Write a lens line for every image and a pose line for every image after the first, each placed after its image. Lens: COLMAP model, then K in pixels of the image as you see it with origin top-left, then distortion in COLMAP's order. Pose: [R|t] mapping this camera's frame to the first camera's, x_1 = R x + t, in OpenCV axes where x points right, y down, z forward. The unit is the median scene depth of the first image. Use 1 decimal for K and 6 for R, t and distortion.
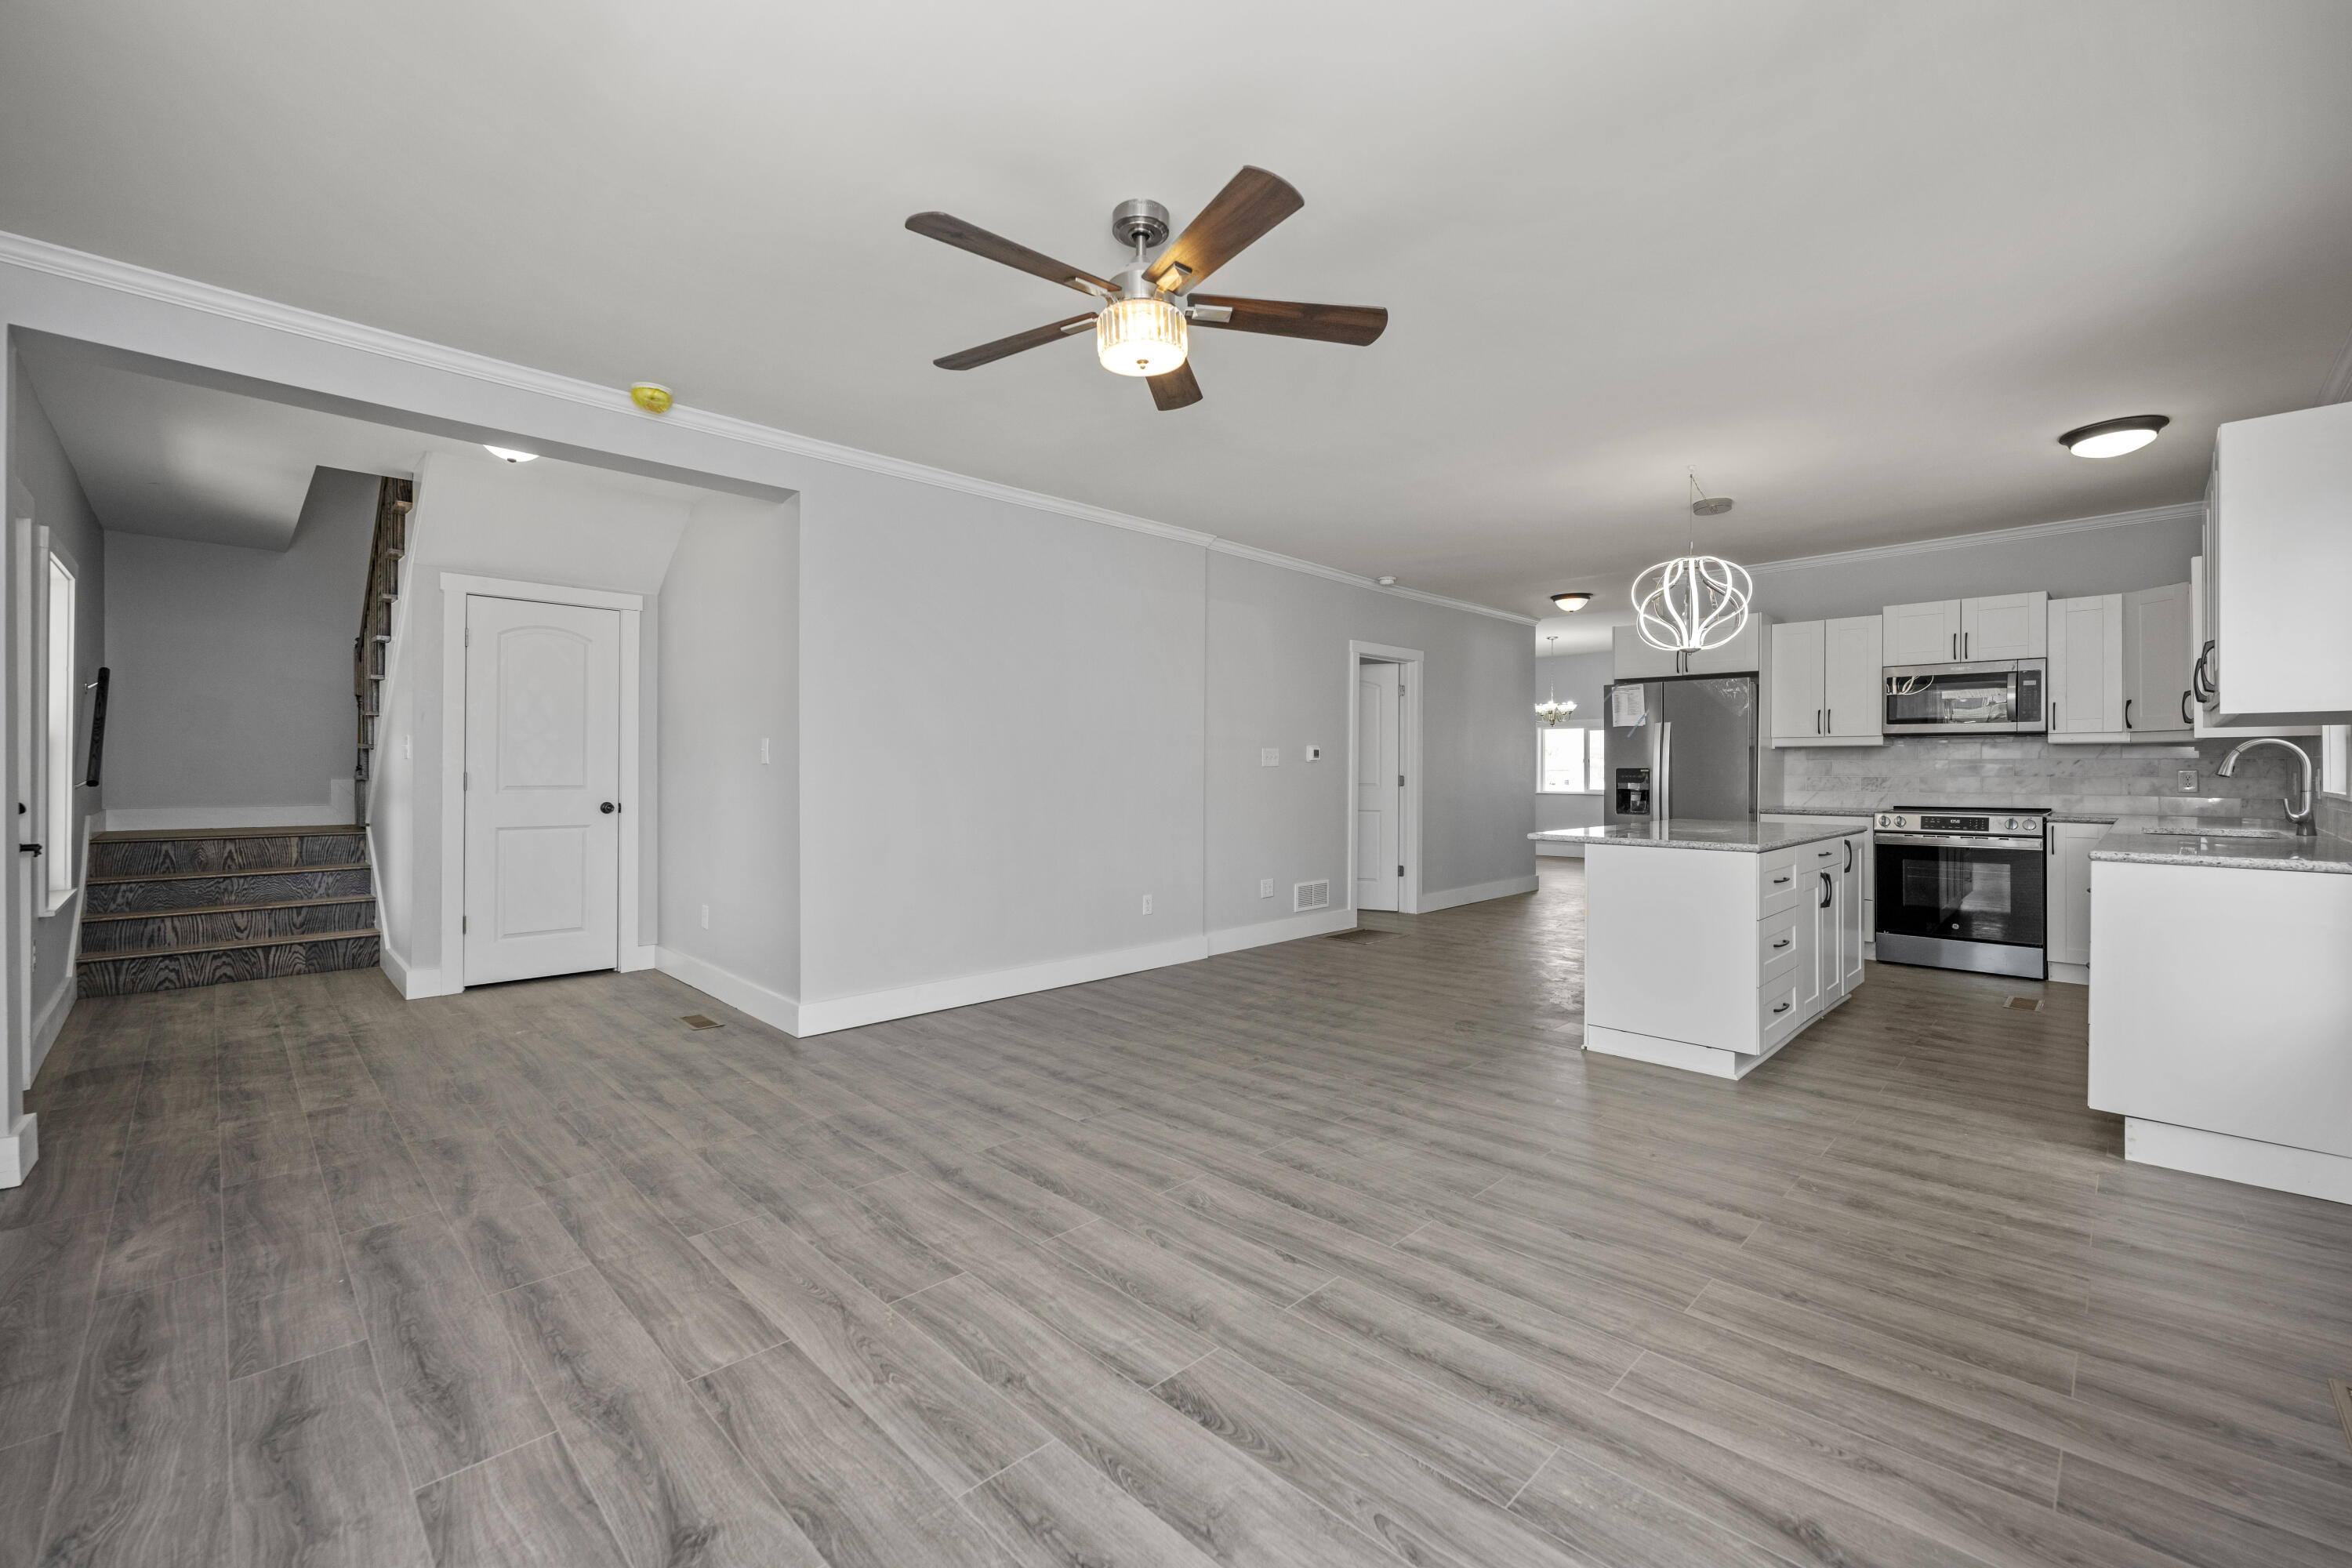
lens RADIAL K [[963.5, 0, 1169.1], [0, 963.5, 774.9], [0, 0, 1]] dist [-0.001344, 0.000015]
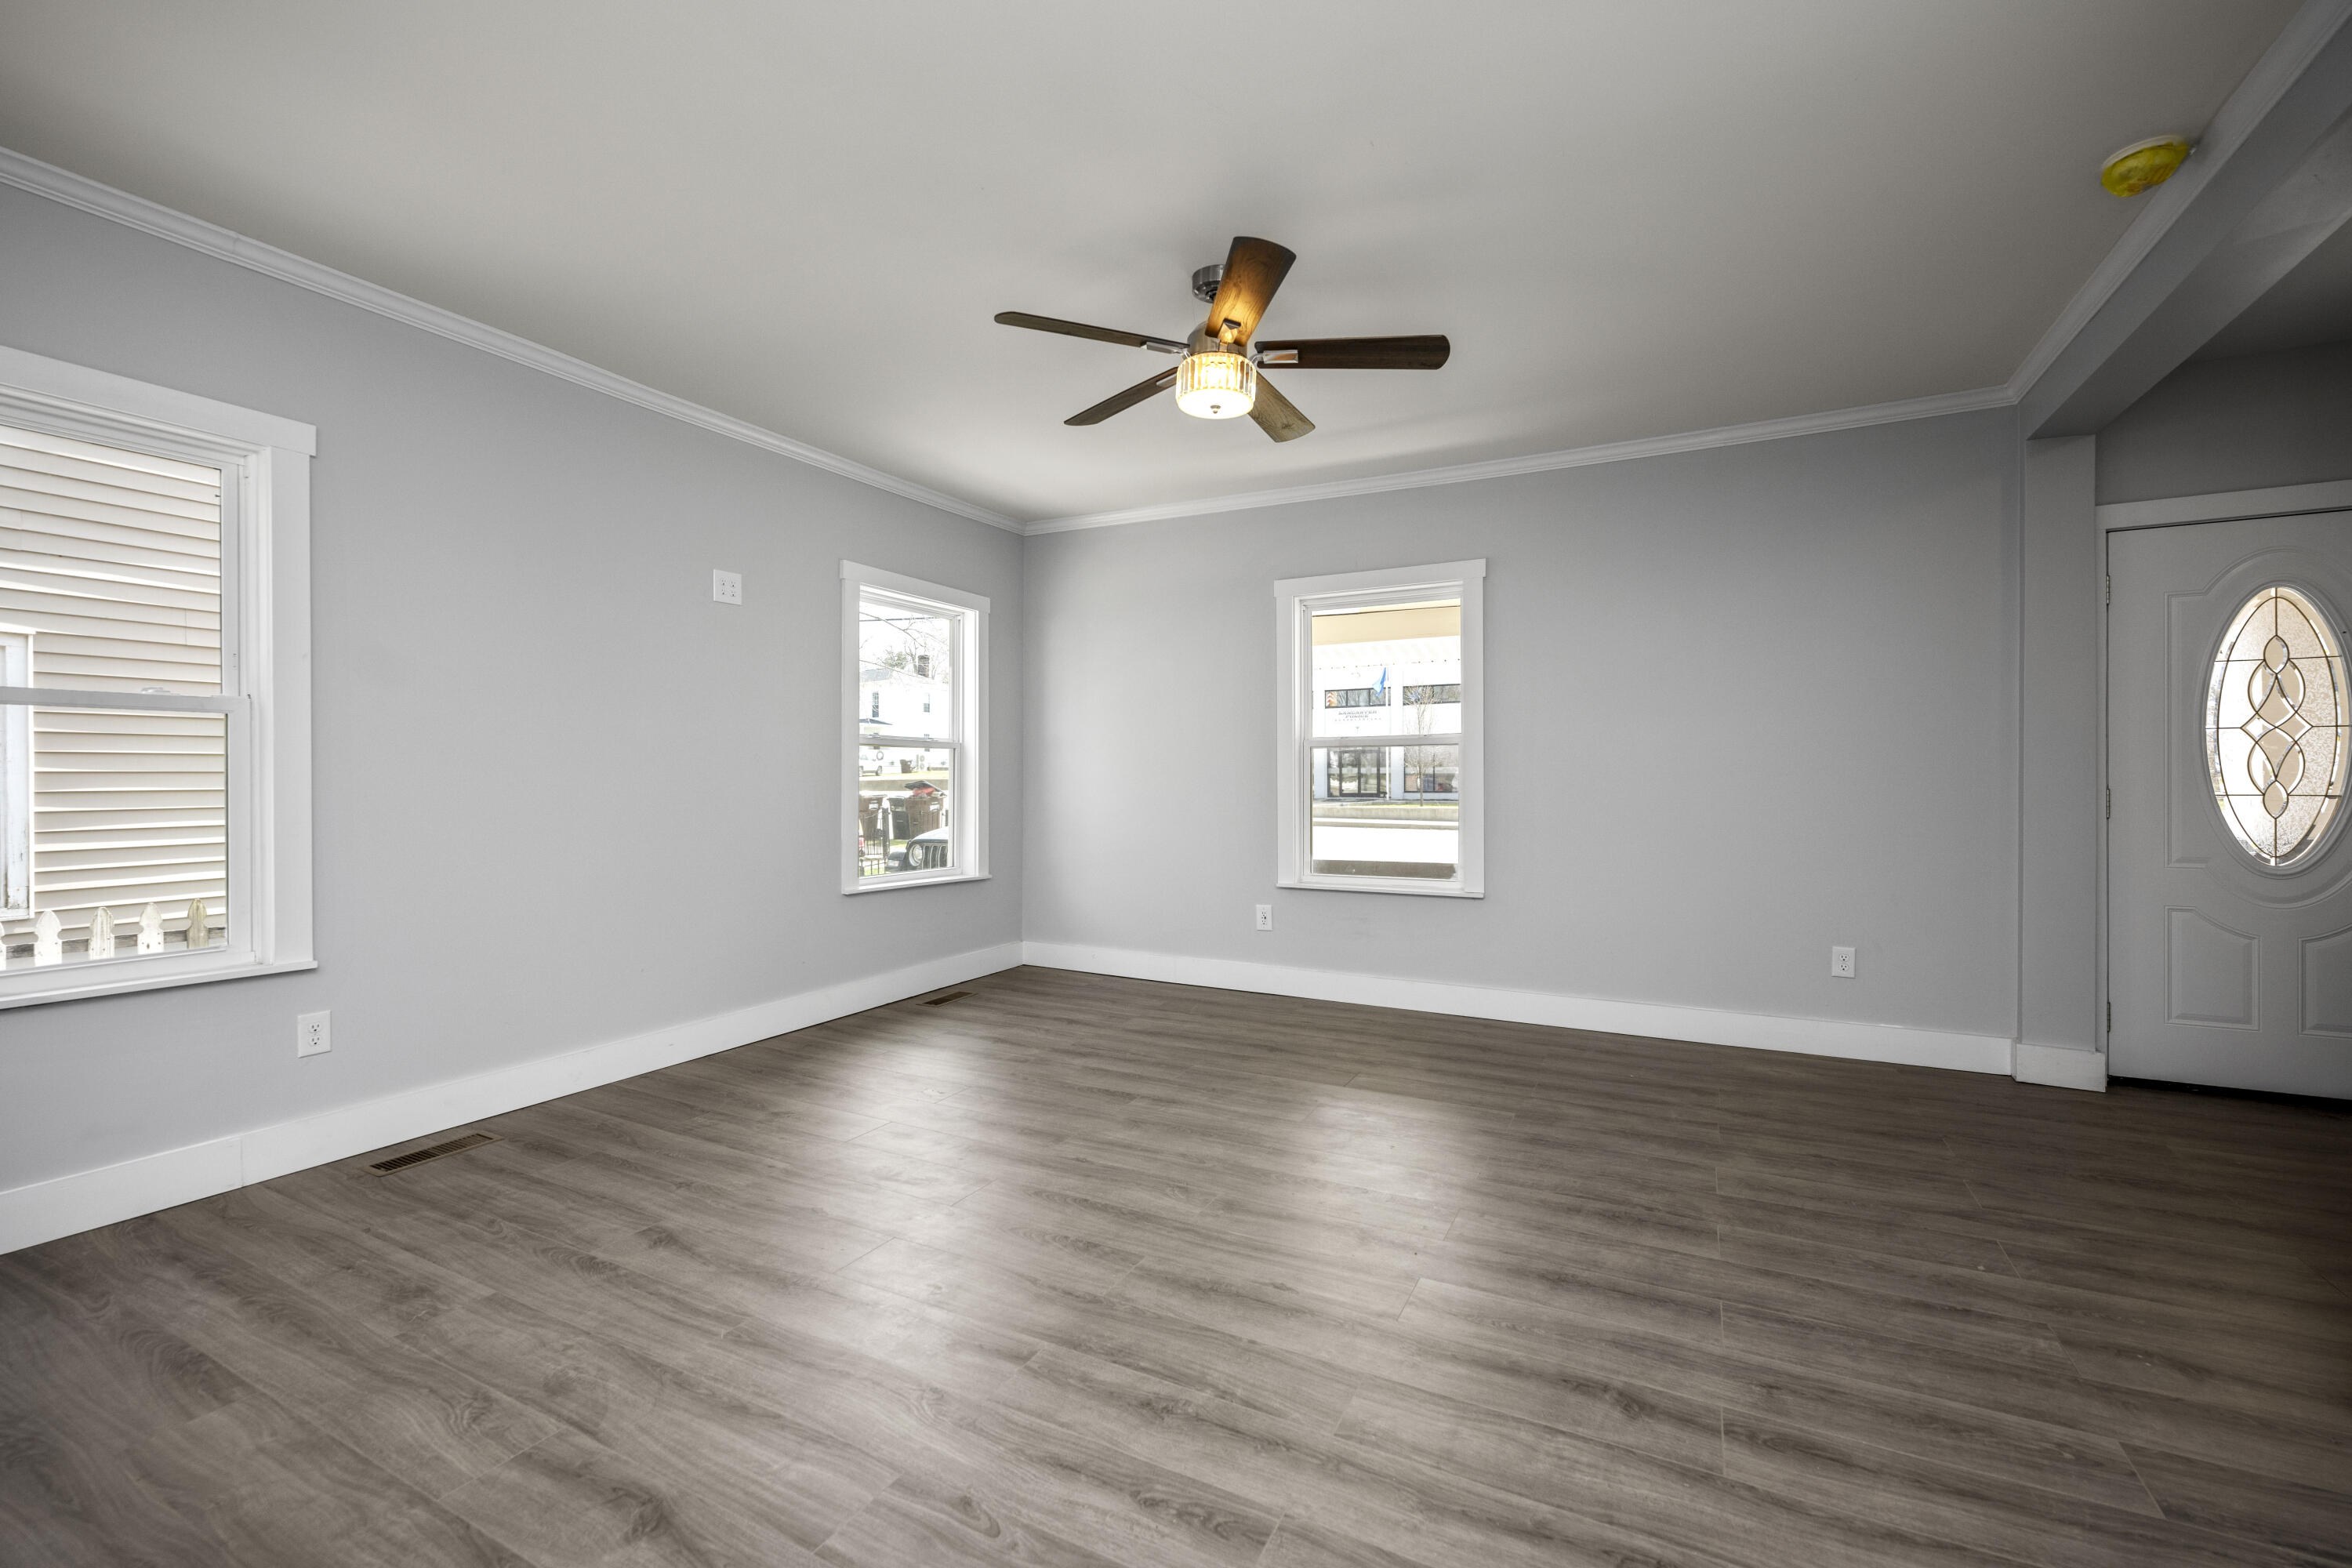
lens RADIAL K [[989.2, 0, 1174.0], [0, 989.2, 780.7], [0, 0, 1]] dist [-0.003014, -0.000369]
pose [[-0.954608, -0.001037, -0.297863, 0.258463], [-0.002894, 0.999979, 0.005793, 0.001478], [0.297851, 0.006392, -0.954591, 1.485584]]
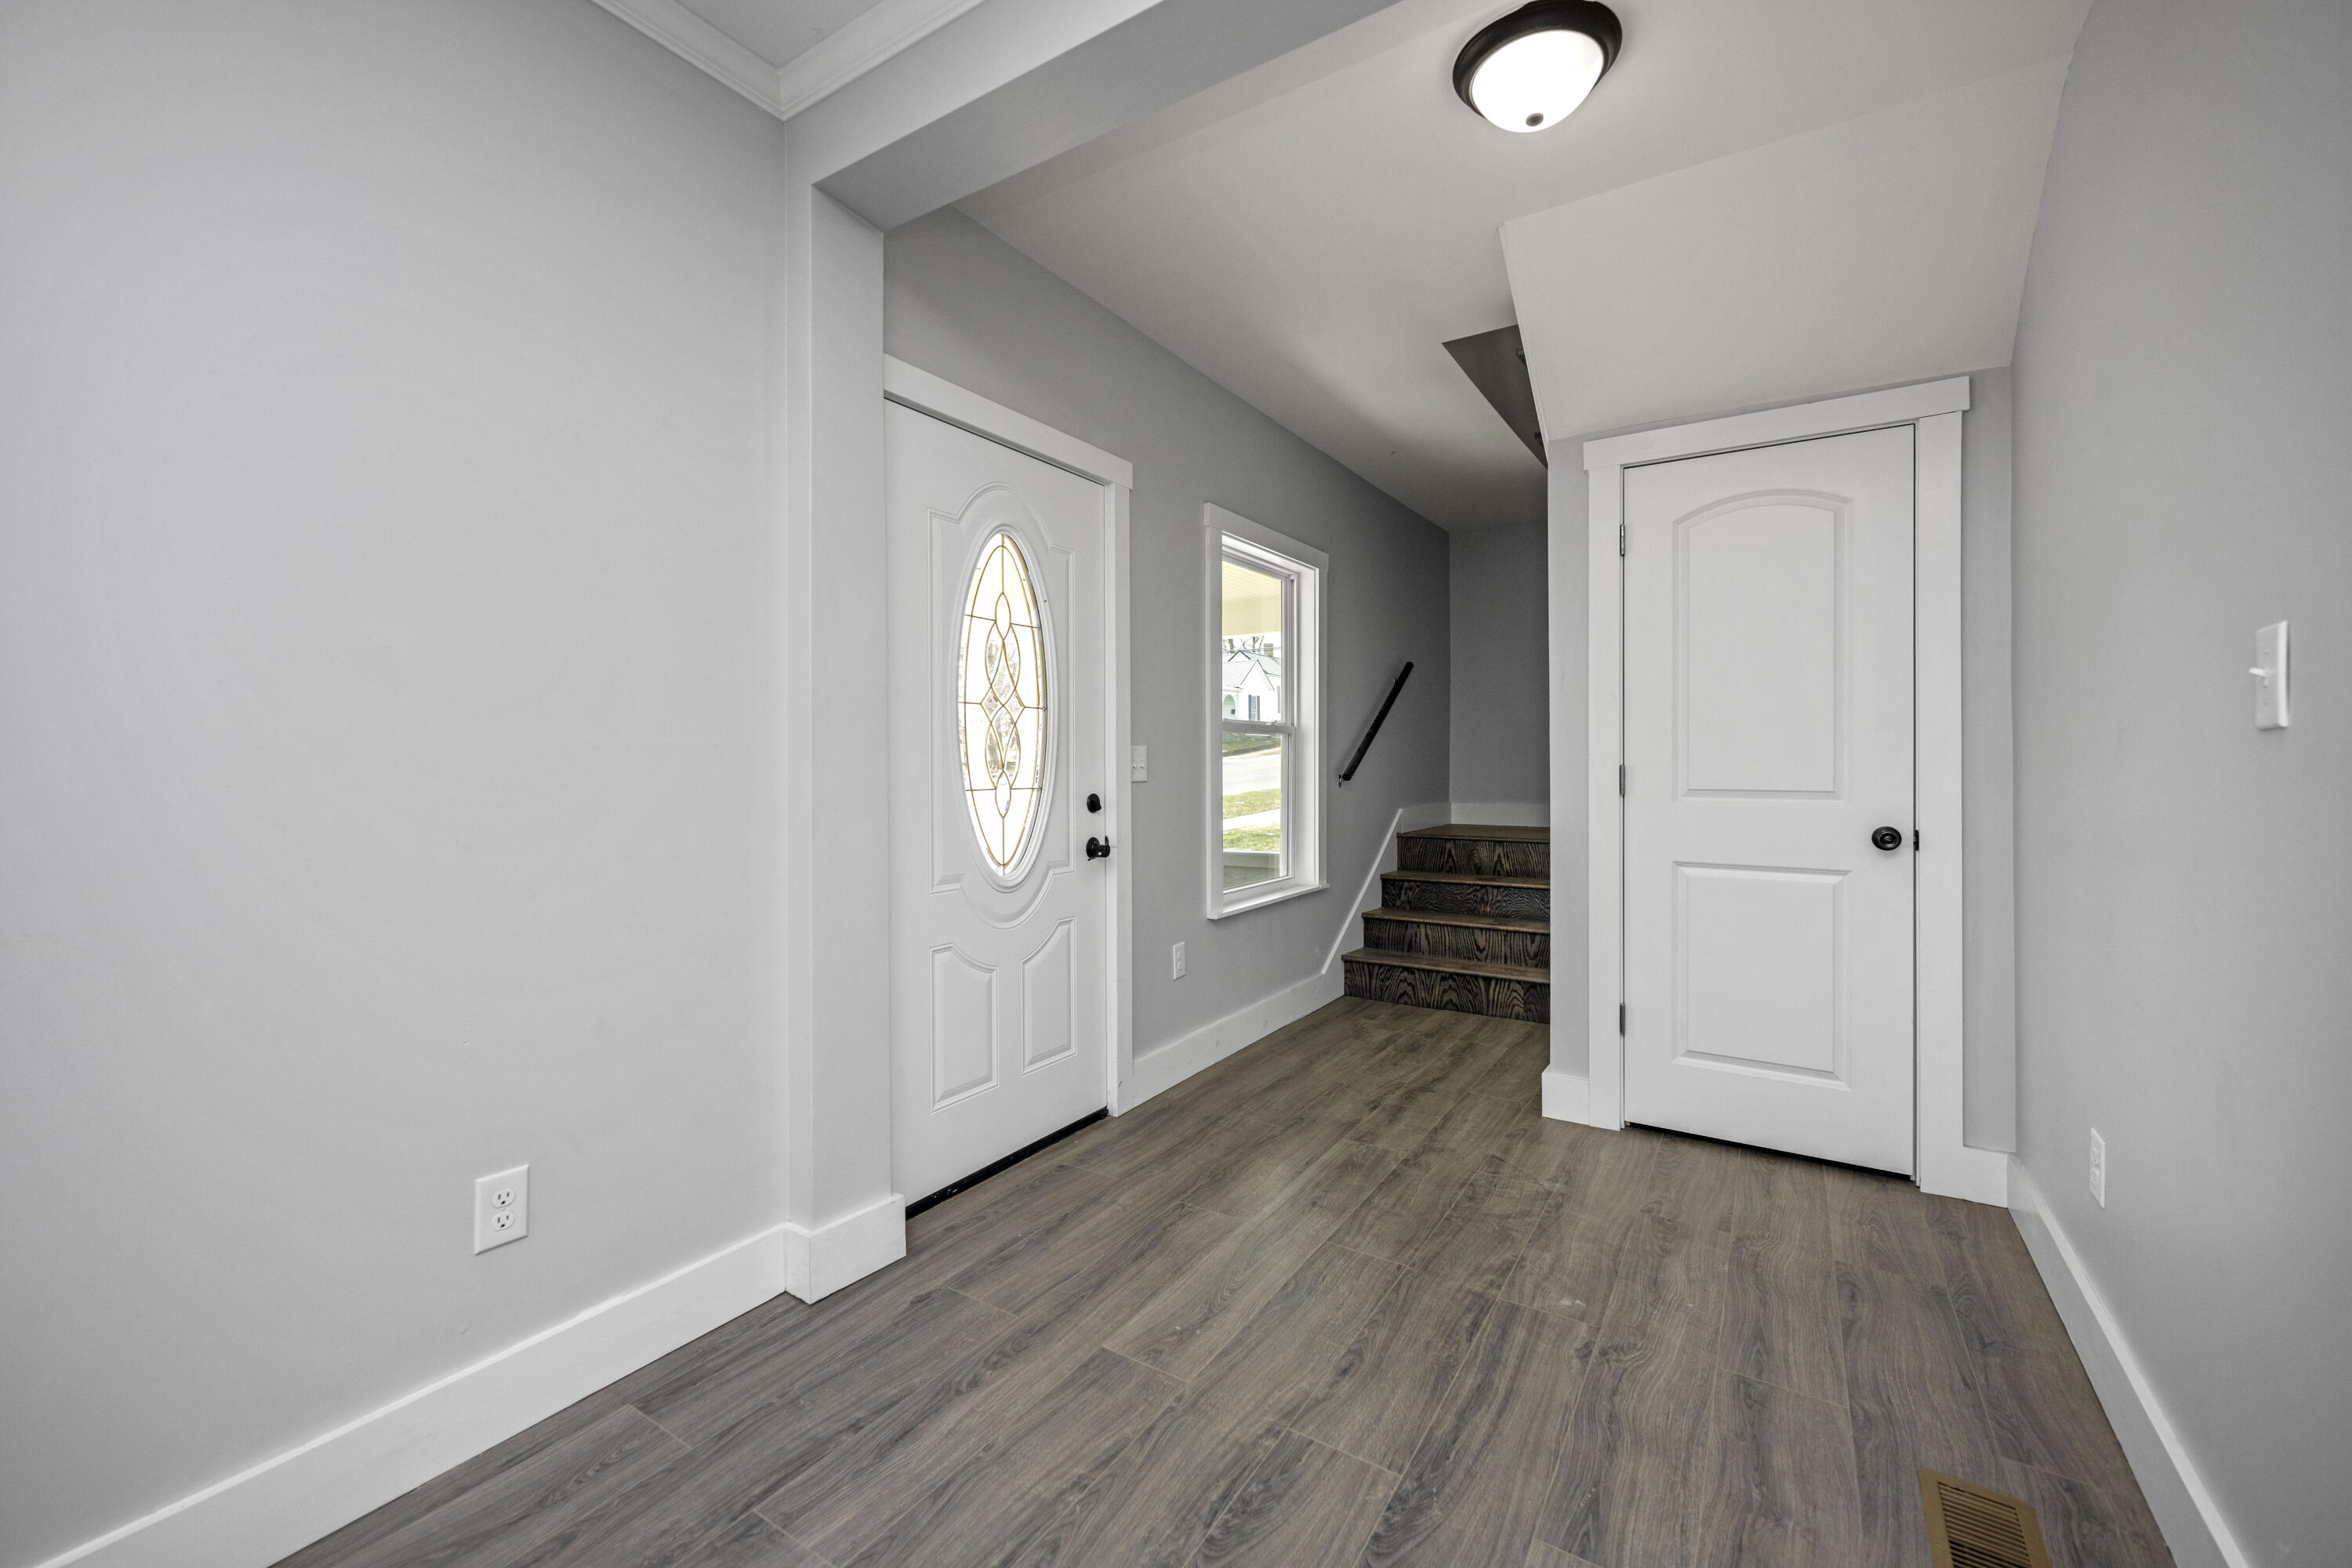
lens RADIAL K [[949.0, 0, 1182.2], [0, 949.0, 761.4], [0, 0, 1]] dist [-0.001822, -0.000450]
pose [[0.217183, -0.005947, -0.976113, -0.298417], [-0.004882, 0.999962, -0.007178, 0.000656], [0.976119, 0.006324, 0.217146, 0.849667]]
